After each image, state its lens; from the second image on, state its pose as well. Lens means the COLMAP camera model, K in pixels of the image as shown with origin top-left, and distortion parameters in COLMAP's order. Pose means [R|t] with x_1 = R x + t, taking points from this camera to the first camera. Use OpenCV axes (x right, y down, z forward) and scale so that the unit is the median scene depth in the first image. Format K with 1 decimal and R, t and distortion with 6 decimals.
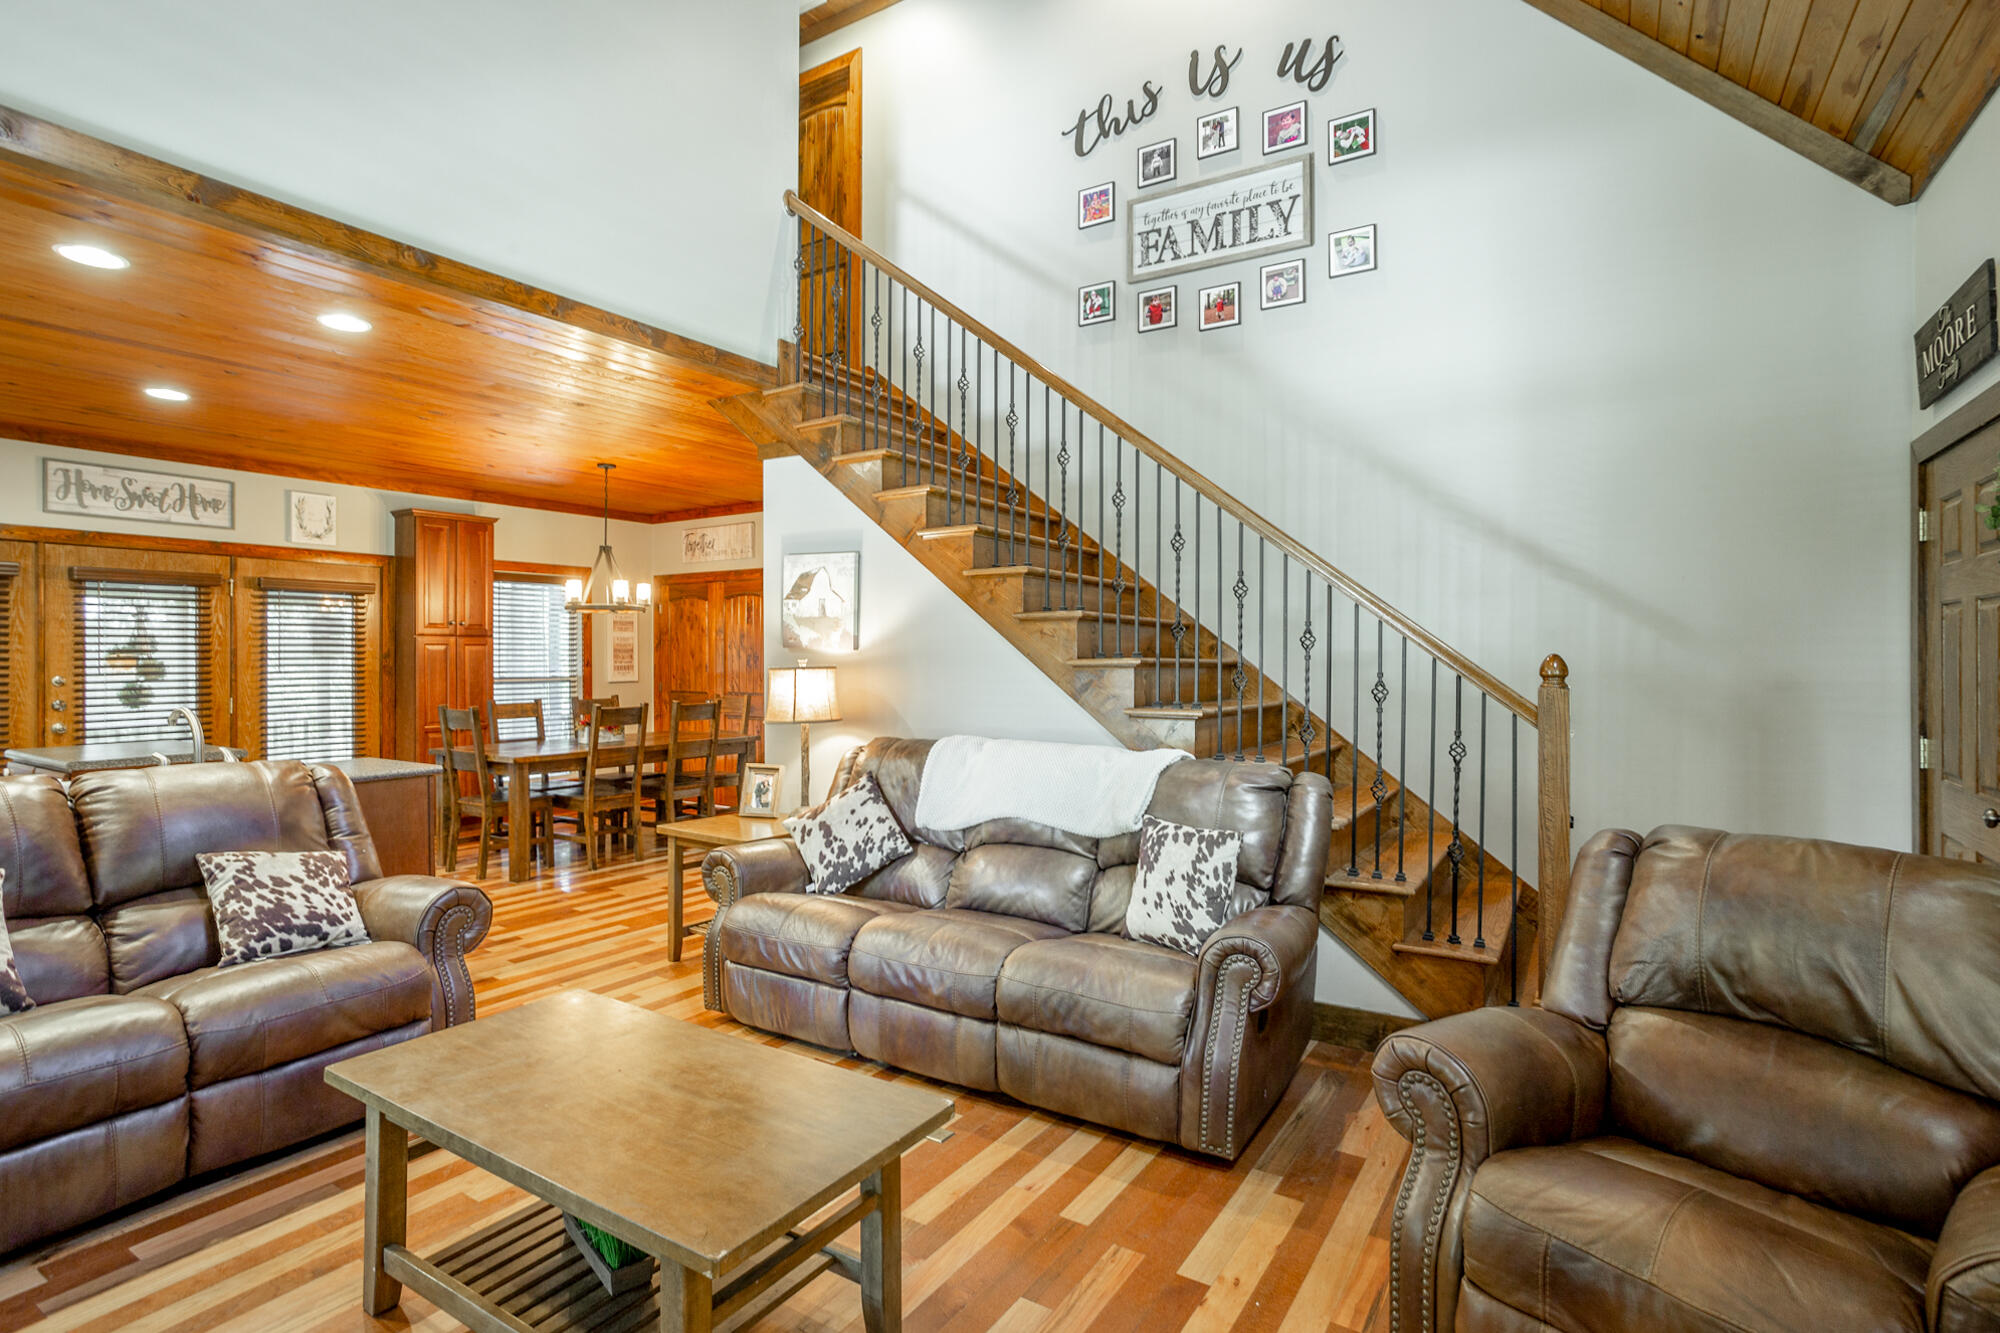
lens RADIAL K [[1056.6, 0, 1047.7], [0, 1056.6, 651.2], [0, 0, 1]] dist [-0.001871, 0.022265]
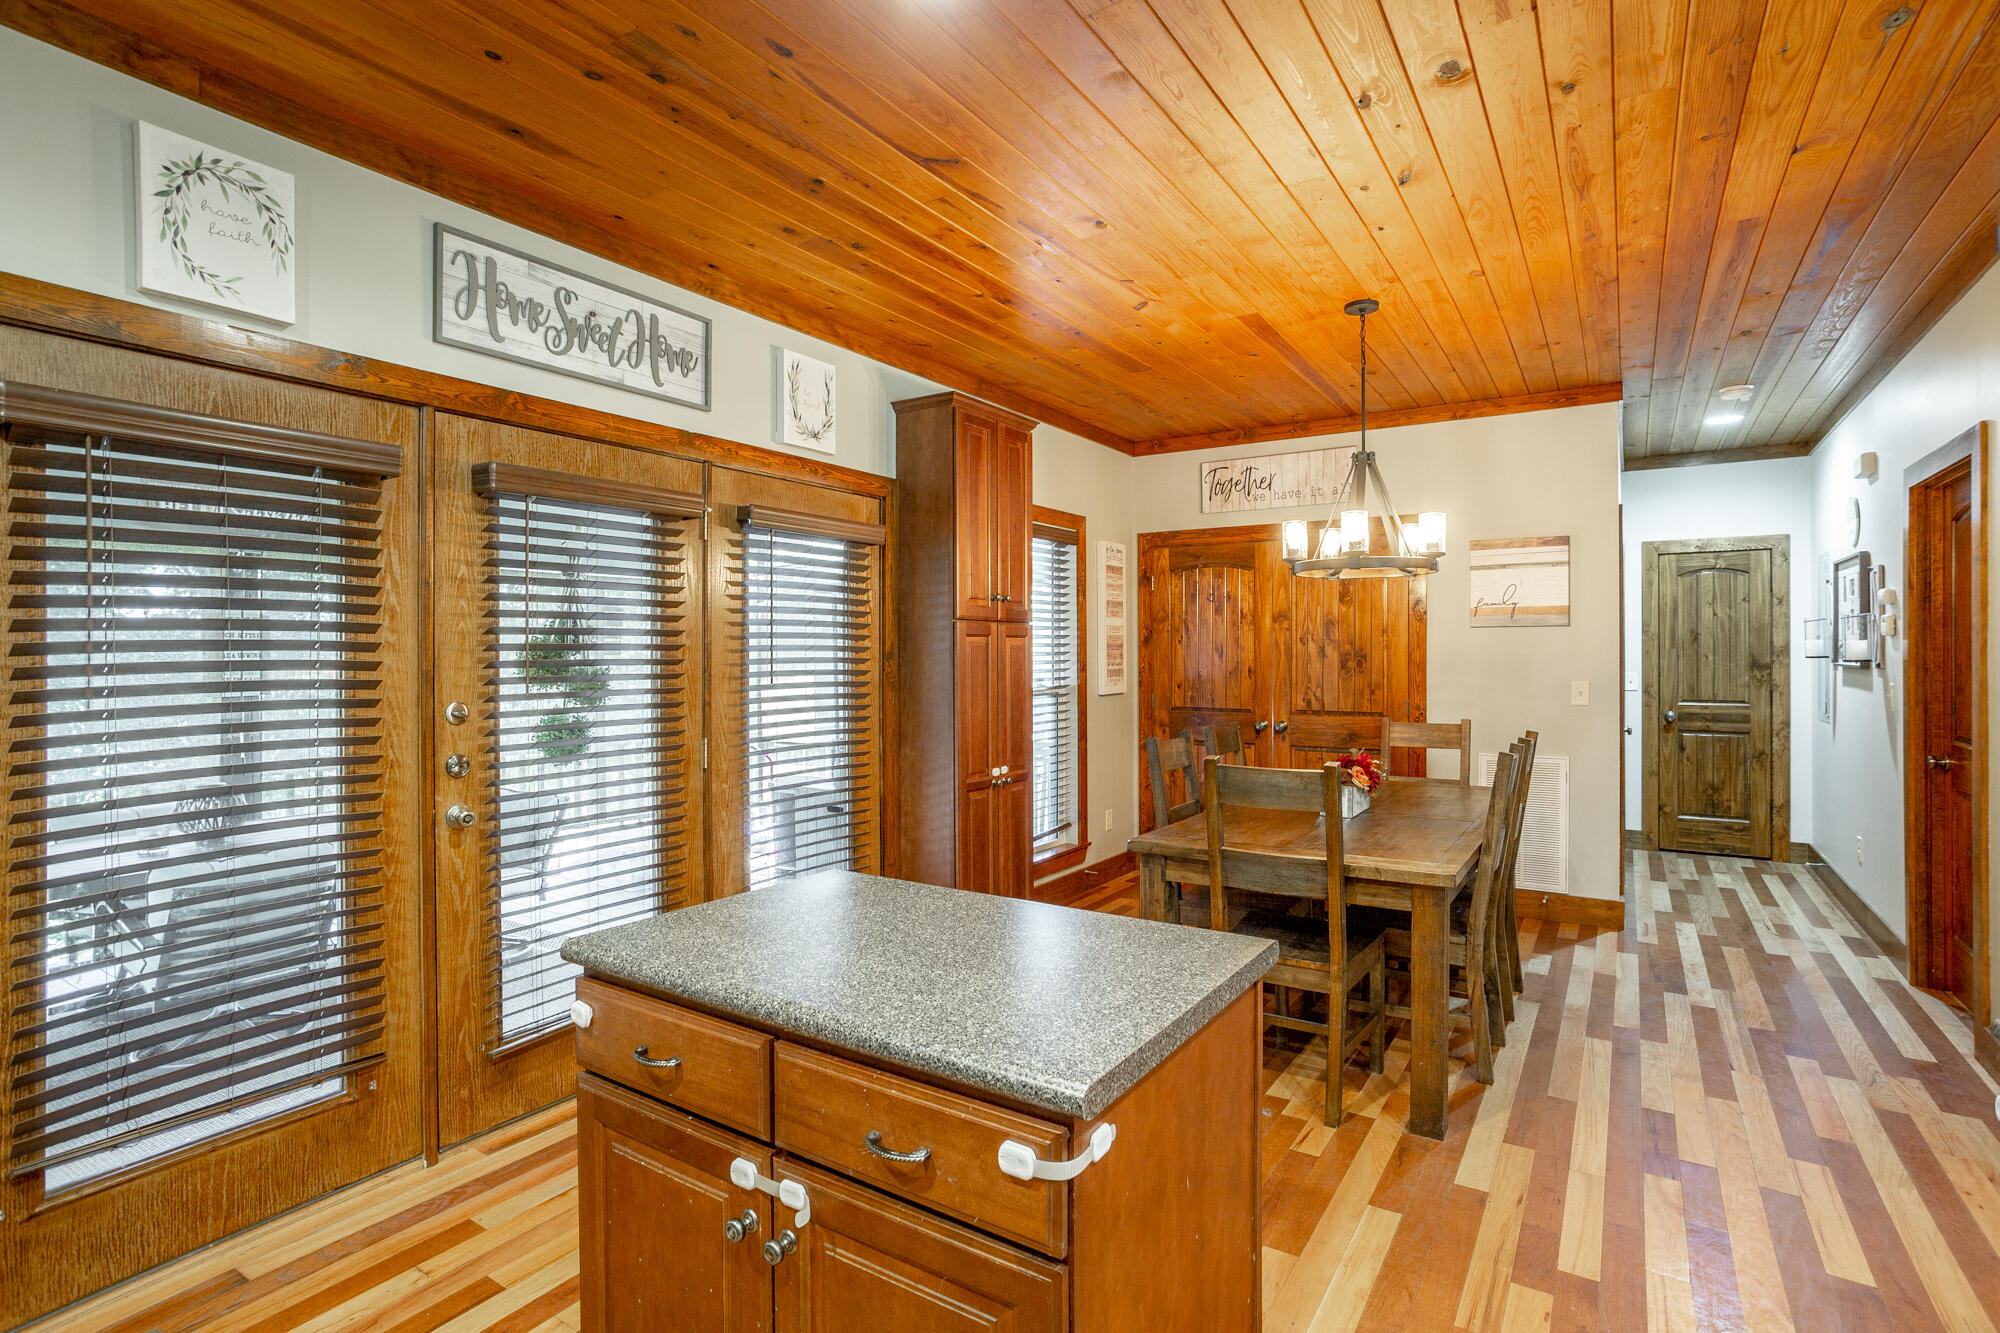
lens RADIAL K [[962.0, 0, 1002.4], [0, 962.0, 653.9], [0, 0, 1]] dist [-0.062334, 0.039400]
pose [[0.999784, -0.001390, 0.020735, -0.642574], [0.001274, 0.999983, 0.005617, 0.000740], [-0.020742, -0.005589, 0.999769, 0.543605]]
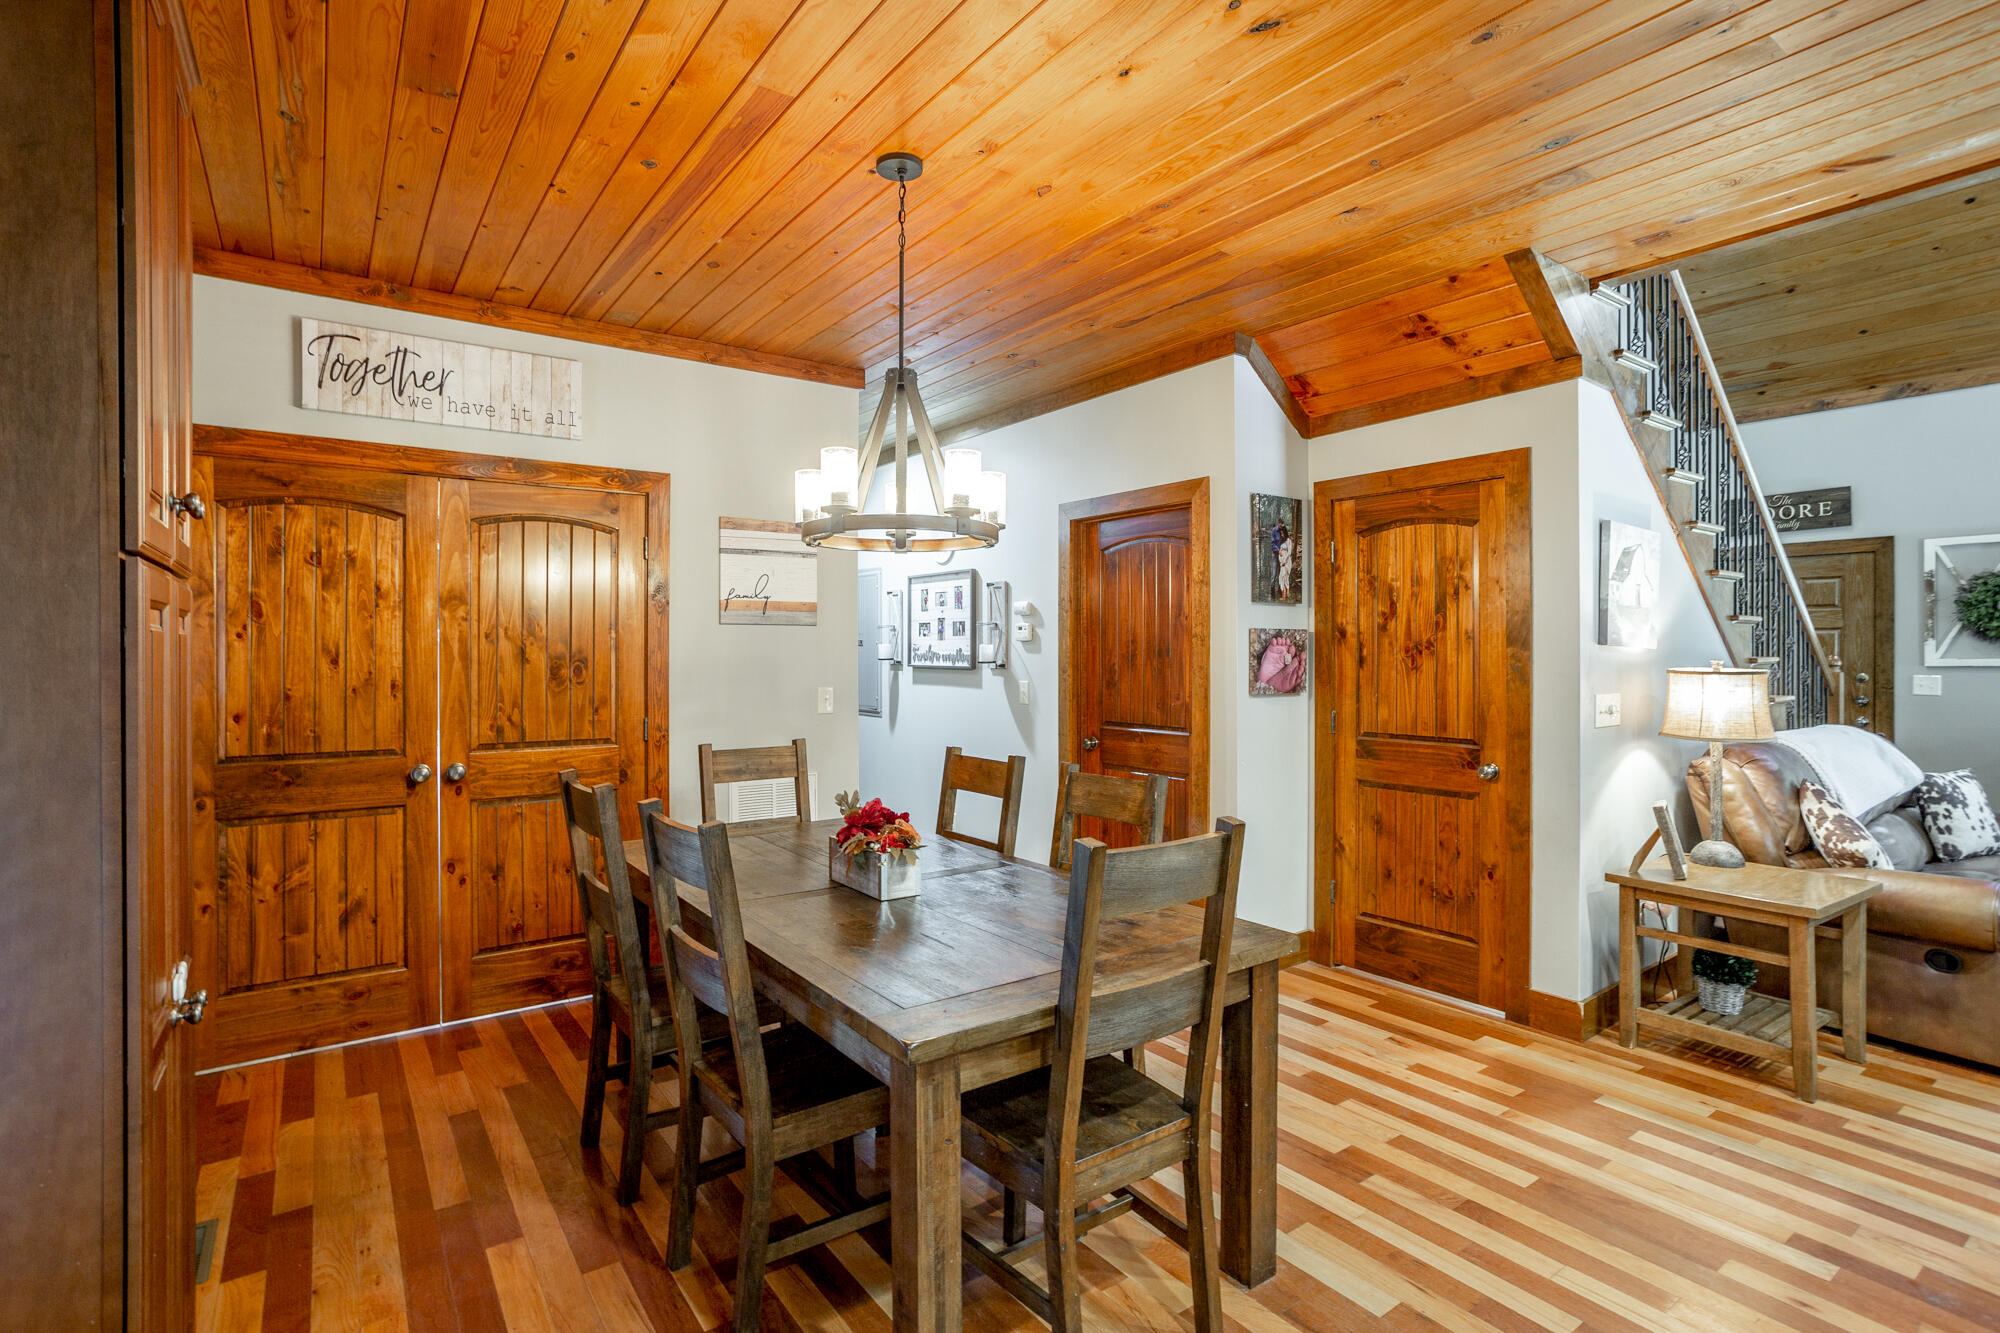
lens RADIAL K [[945.3, 0, 950.1], [0, 945.3, 656.6], [0, 0, 1]] dist [-0.048678, 0.018883]
pose [[0.345747, -0.002538, 0.938324, -0.759816], [-0.003185, 0.999987, 0.003879, 0.002269], [-0.938322, -0.004329, 0.345735, 0.903041]]
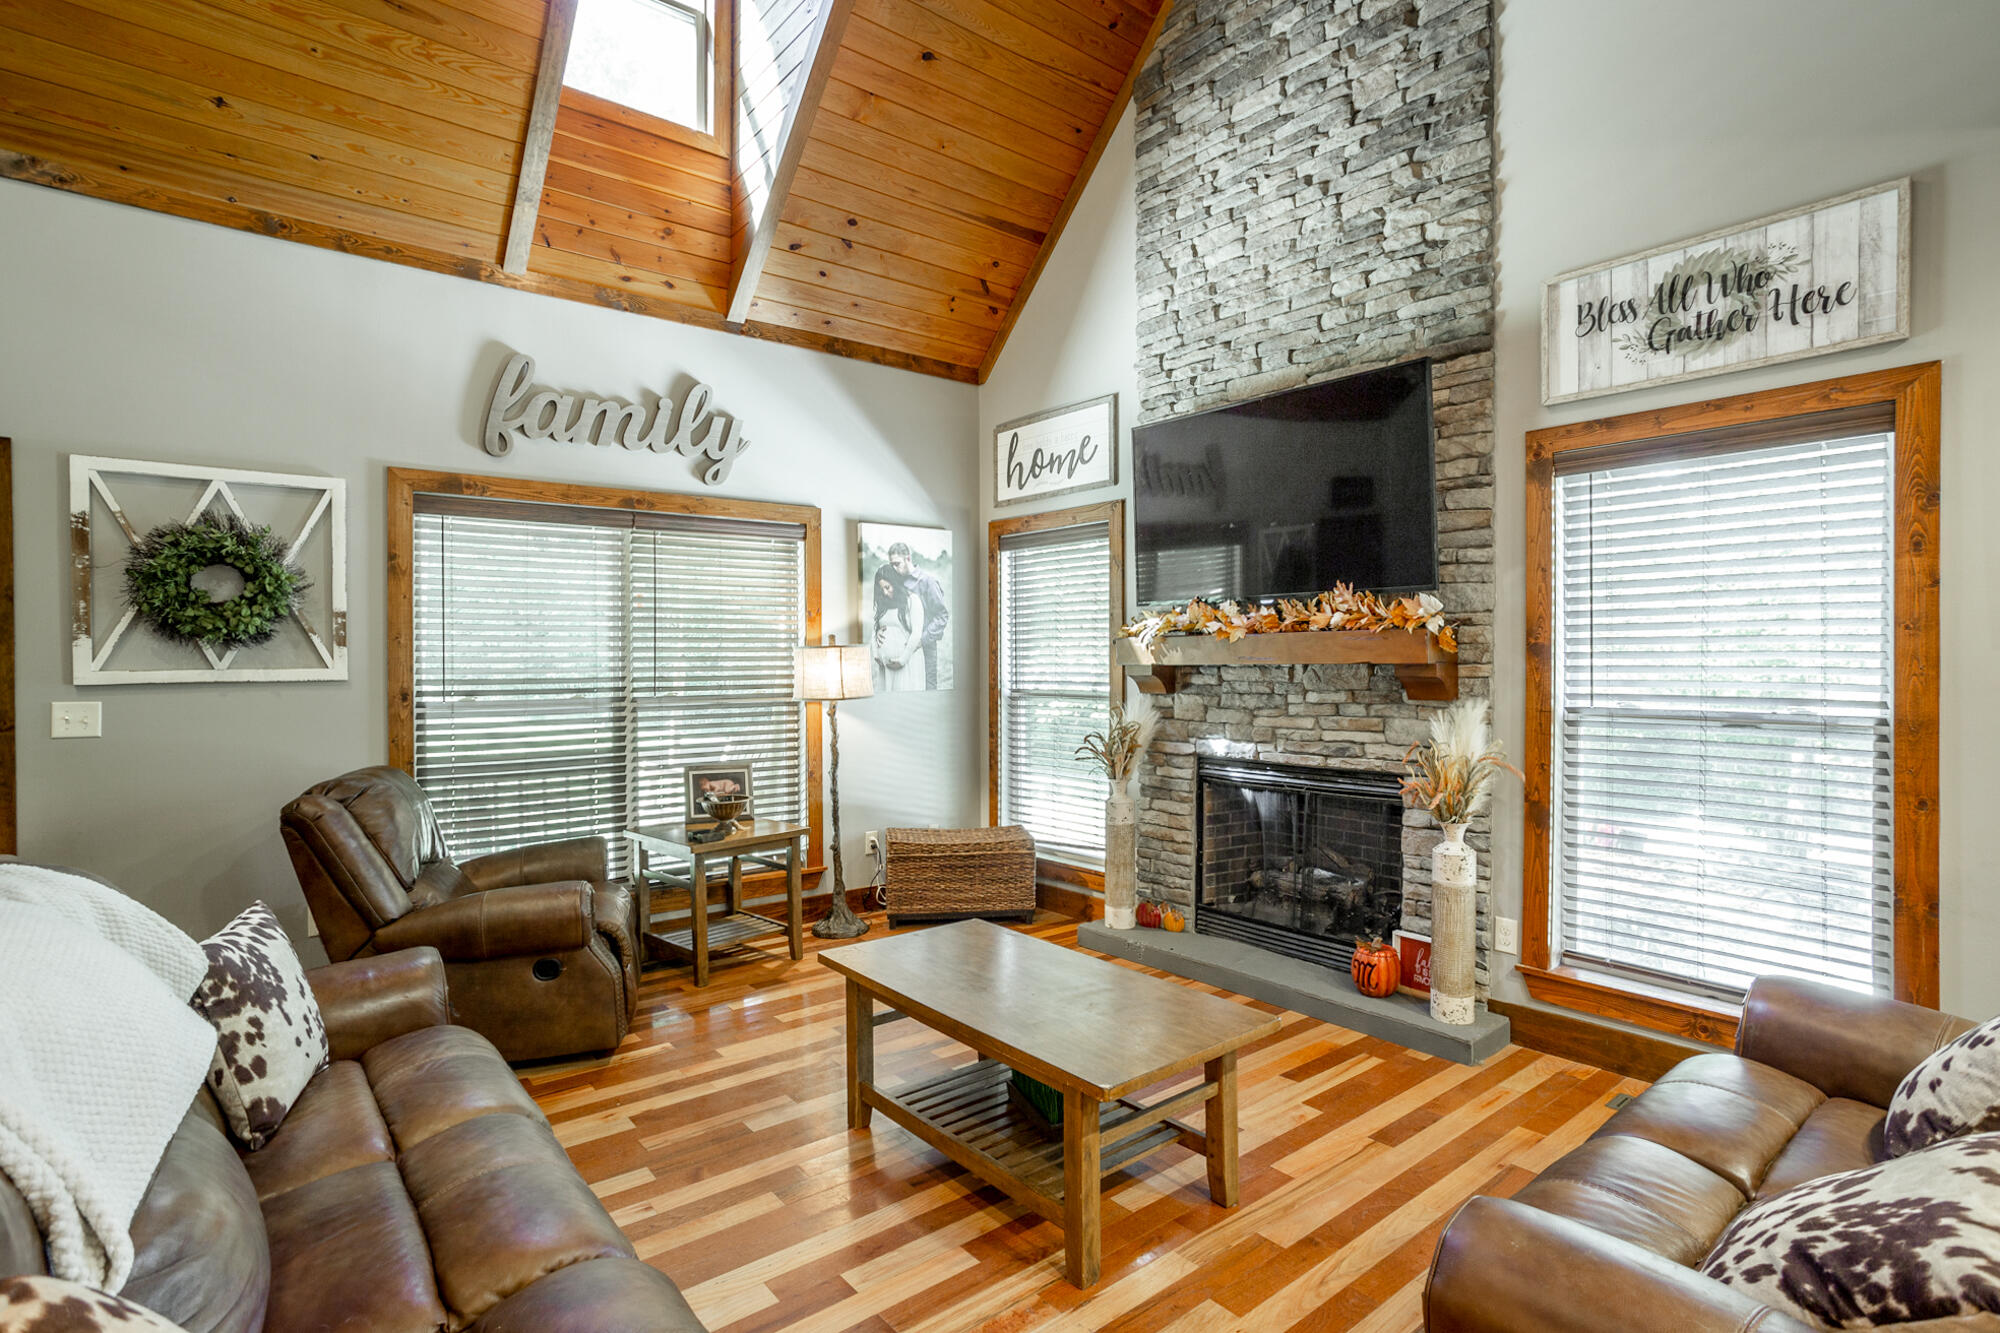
lens RADIAL K [[971.7, 0, 993.8], [0, 971.7, 664.4], [0, 0, 1]] dist [-0.058749, 0.036286]
pose [[-0.967115, 0.003901, 0.254310, -0.252802], [0.005069, 0.999979, 0.003935, 0.000967], [-0.254290, 0.005094, -0.967115, 0.706131]]
